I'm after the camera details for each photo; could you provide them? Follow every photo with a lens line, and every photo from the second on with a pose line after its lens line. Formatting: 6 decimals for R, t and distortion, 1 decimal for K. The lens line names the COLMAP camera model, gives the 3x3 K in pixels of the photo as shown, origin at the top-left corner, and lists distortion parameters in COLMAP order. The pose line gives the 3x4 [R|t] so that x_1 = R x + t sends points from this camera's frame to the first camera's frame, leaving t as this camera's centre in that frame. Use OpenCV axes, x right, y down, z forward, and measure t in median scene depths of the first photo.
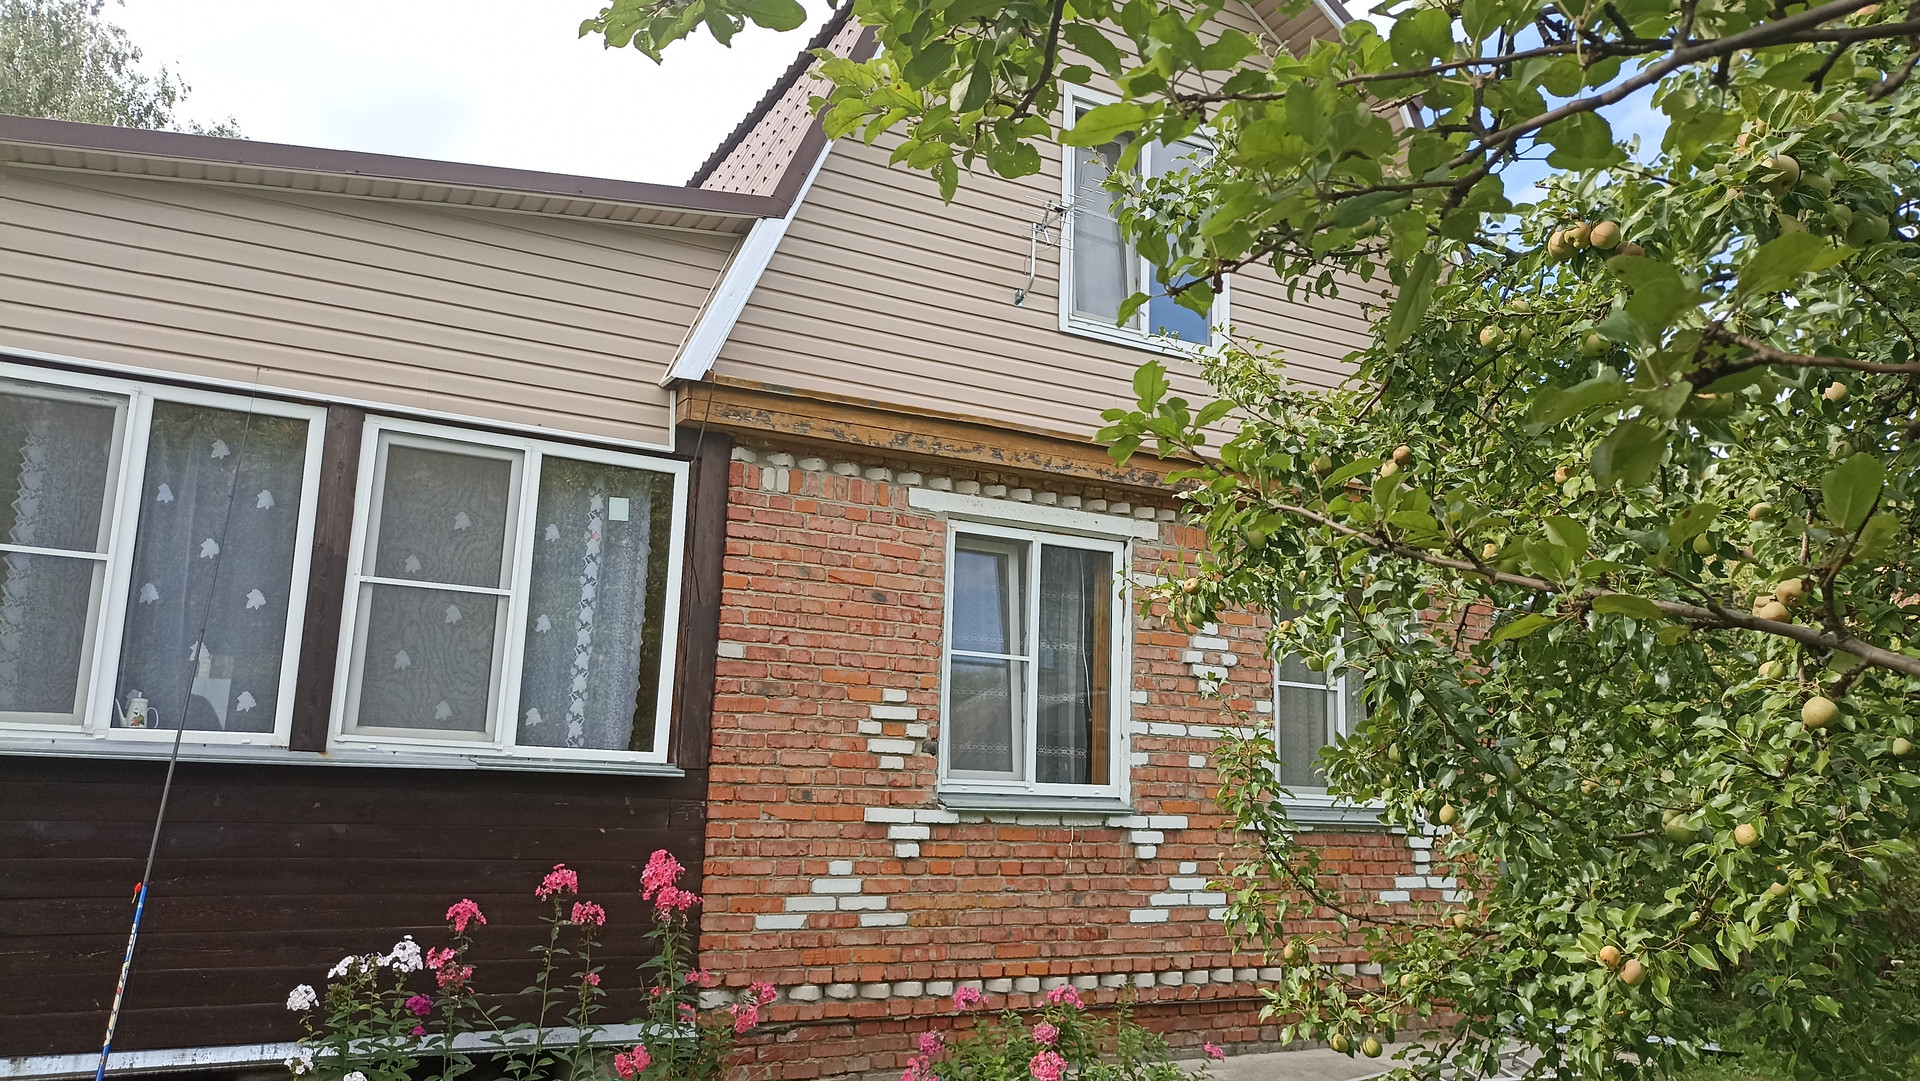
lens RADIAL K [[1417.3, 0, 960.0], [0, 1417.3, 540.5], [0, 0, 1]] dist [0.067574, -0.068538]
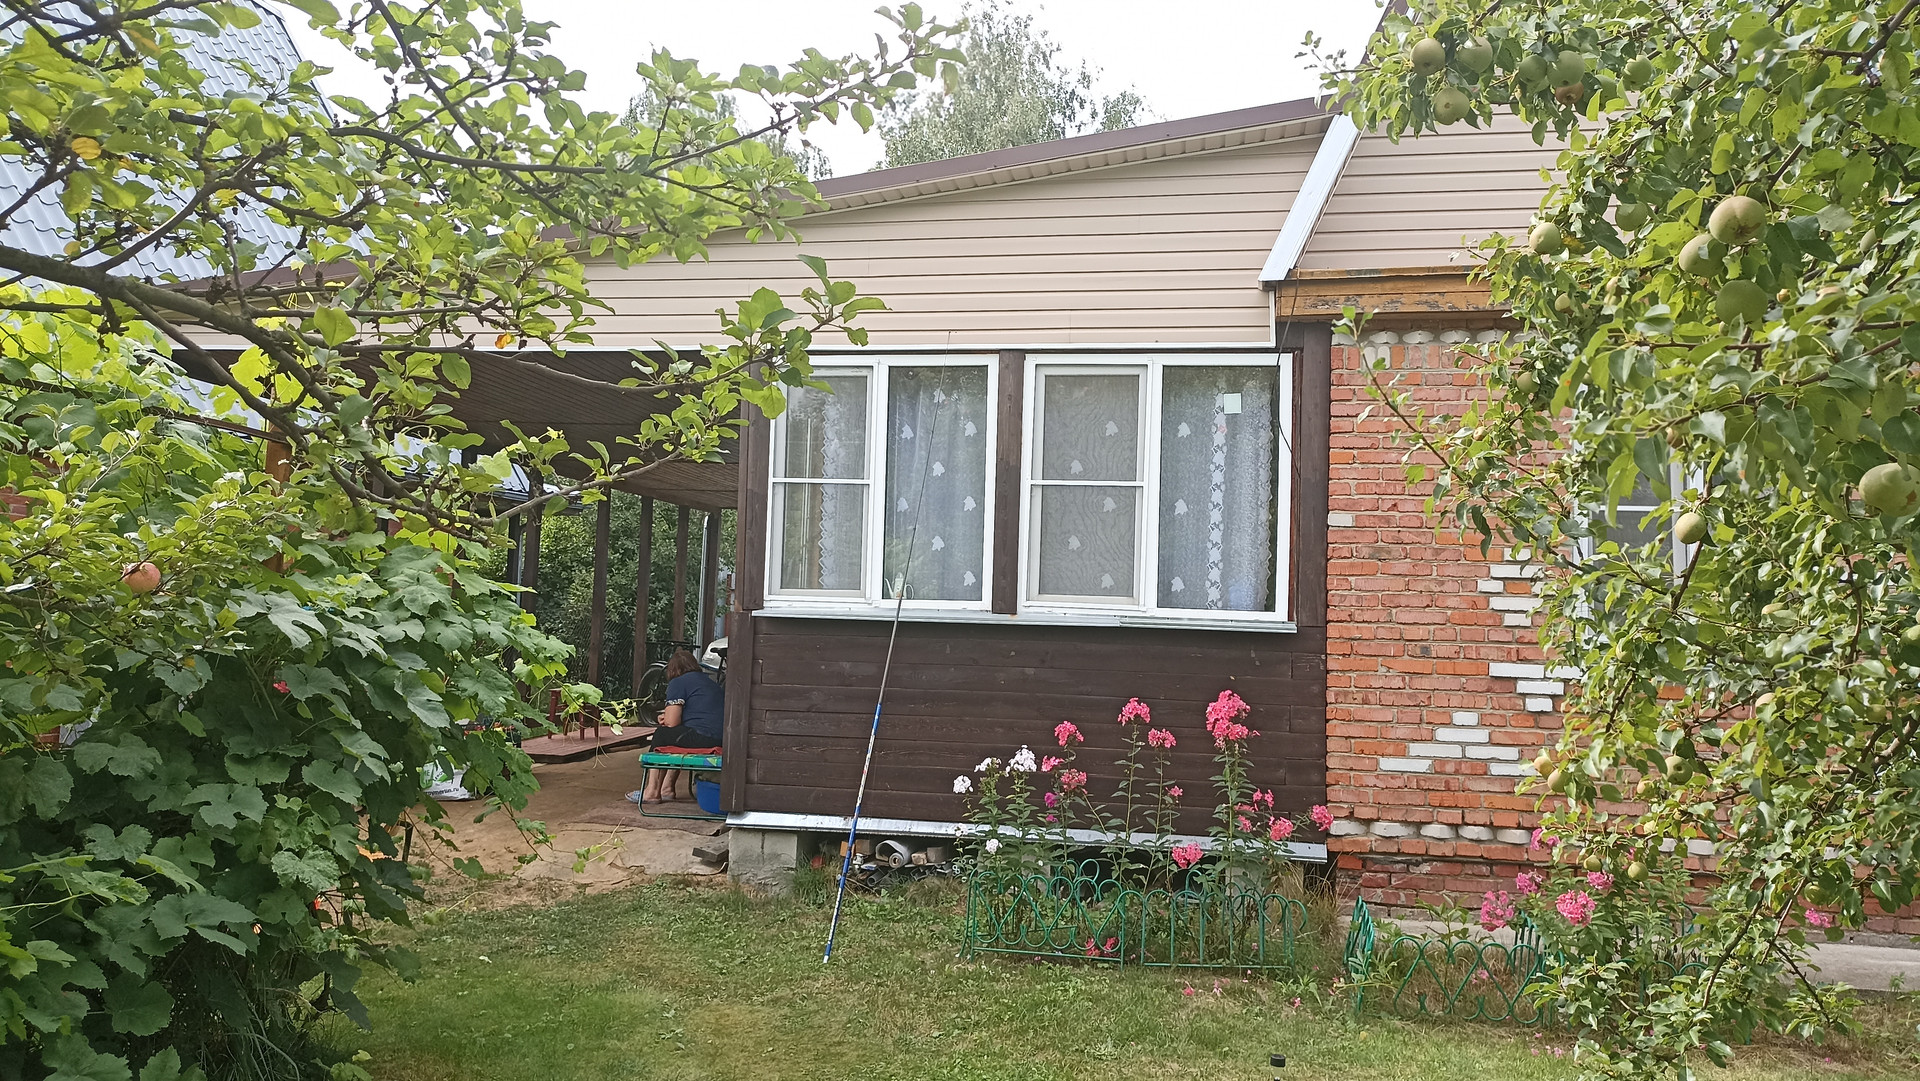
lens RADIAL K [[1417.3, 0, 960.0], [0, 1417.3, 540.5], [0, 0, 1]] dist [0.067574, -0.068538]
pose [[0.775358, -0.051561, -0.629414, 0.304476], [0.104433, 0.993408, 0.047269, 0.010557], [0.622827, -0.102382, 0.775631, -0.038988]]
